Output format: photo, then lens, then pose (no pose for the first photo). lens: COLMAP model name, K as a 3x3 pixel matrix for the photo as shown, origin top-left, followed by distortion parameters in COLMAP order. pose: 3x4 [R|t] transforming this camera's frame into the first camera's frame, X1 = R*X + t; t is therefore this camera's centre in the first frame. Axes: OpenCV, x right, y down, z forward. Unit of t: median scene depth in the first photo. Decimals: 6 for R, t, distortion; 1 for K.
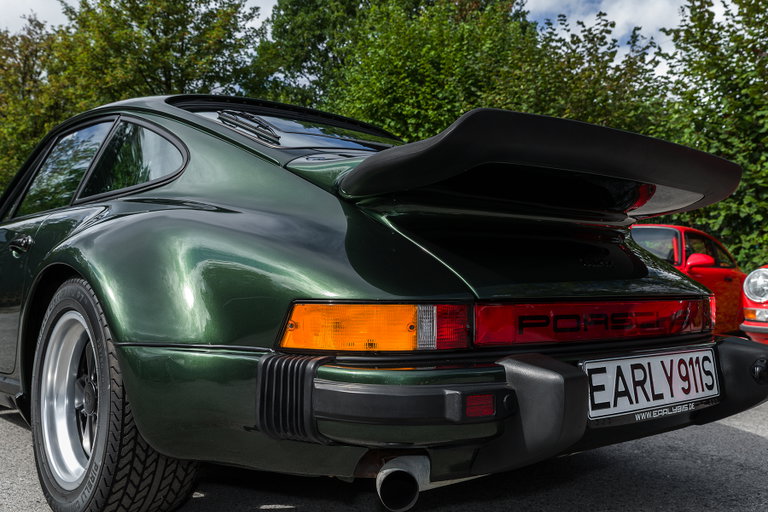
lens RADIAL K [[791.5, 0, 388.2], [0, 791.5, 260.4], [0, 0, 1]] dist [0.014400, 0.000000]
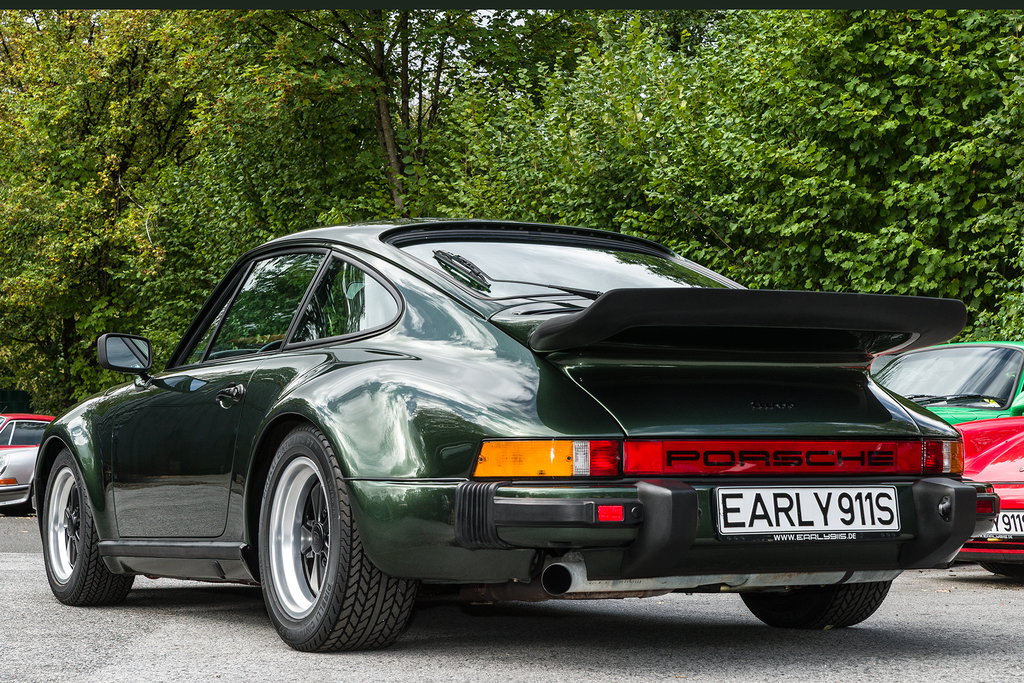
lens RADIAL K [[1995.0, 0, 512.3], [0, 1995.0, 338.7], [0, 0, 1]] dist [0.166801, 0.000000]
pose [[0.979135, -0.021893, -0.202028, 0.507586], [0.015955, 0.999393, -0.030974, -0.009415], [0.202584, 0.027104, 0.978890, -1.871345]]
